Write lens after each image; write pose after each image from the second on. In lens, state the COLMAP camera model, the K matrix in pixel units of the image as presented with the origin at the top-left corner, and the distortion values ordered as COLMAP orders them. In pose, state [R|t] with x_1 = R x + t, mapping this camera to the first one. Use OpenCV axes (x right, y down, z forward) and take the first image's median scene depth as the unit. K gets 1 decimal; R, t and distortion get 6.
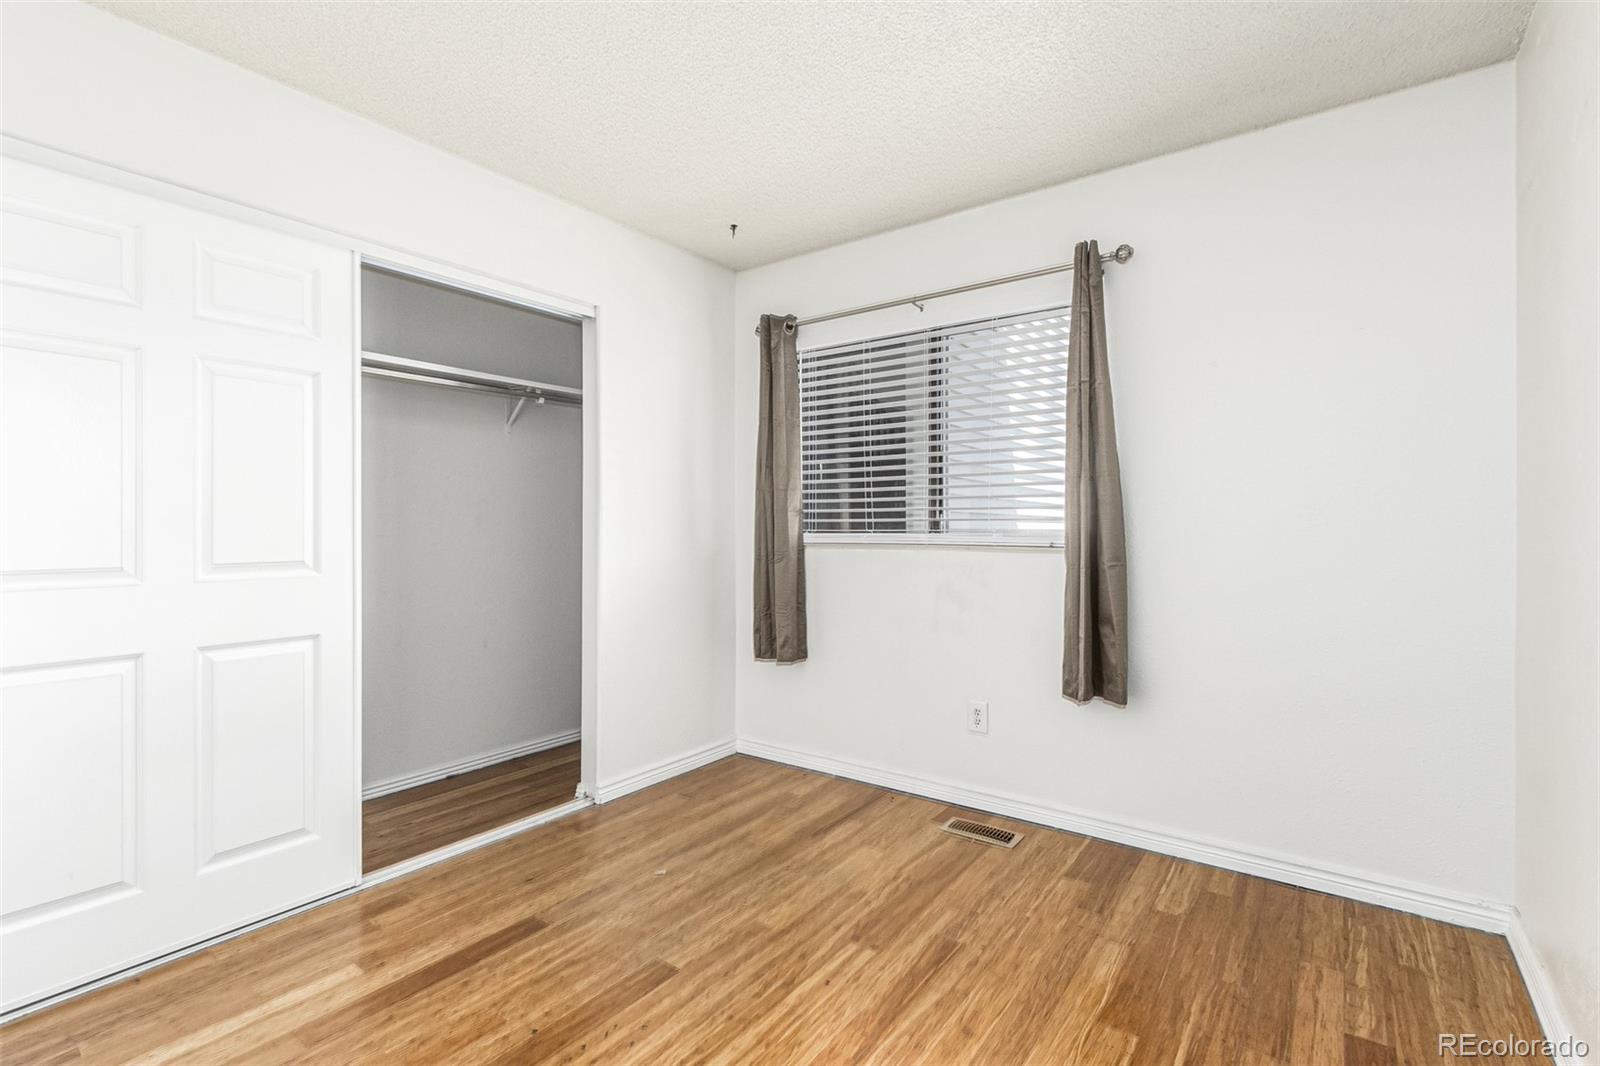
lens RADIAL K [[735.7, 0, 808.5], [0, 735.7, 524.9], [0, 0, 1]] dist [0.002851, 0.000064]
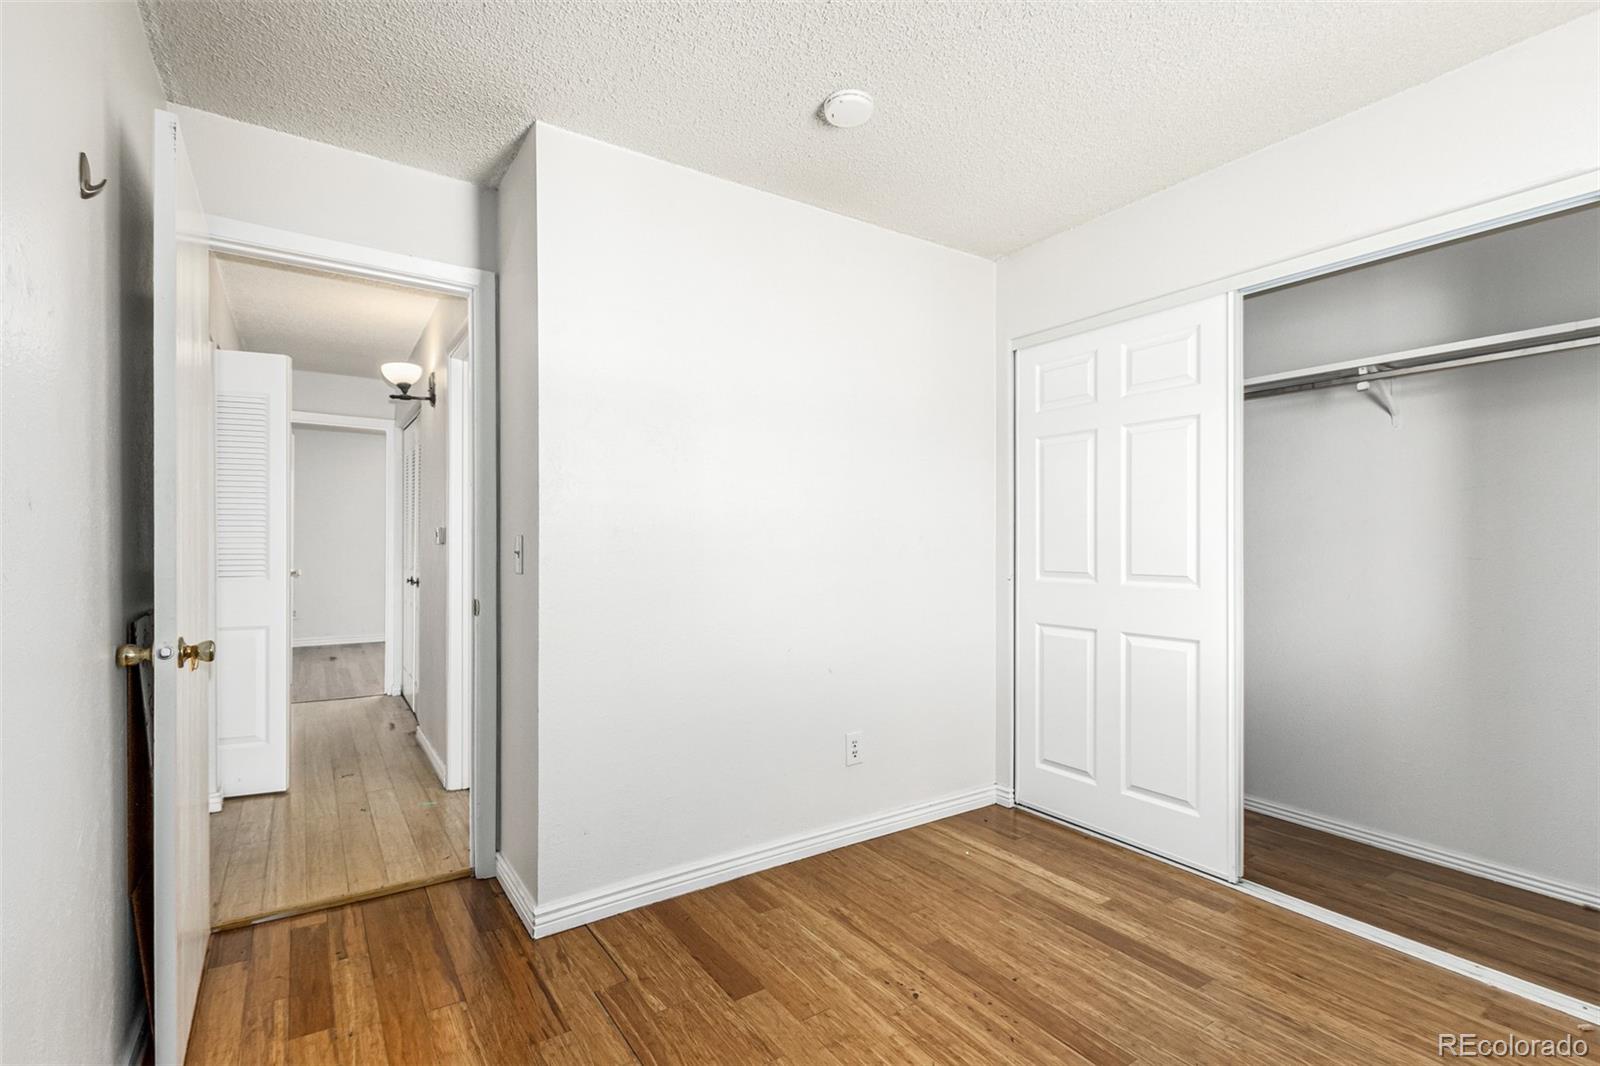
lens RADIAL K [[726.1, 0, 802.5], [0, 726.1, 543.2], [0, 0, 1]] dist [-0.000389, -0.000193]
pose [[-0.339798, -0.002266, -0.940496, 0.674579], [-0.000799, 0.999997, -0.002121, -0.000381], [0.940498, 0.000030, -0.339799, 0.879078]]
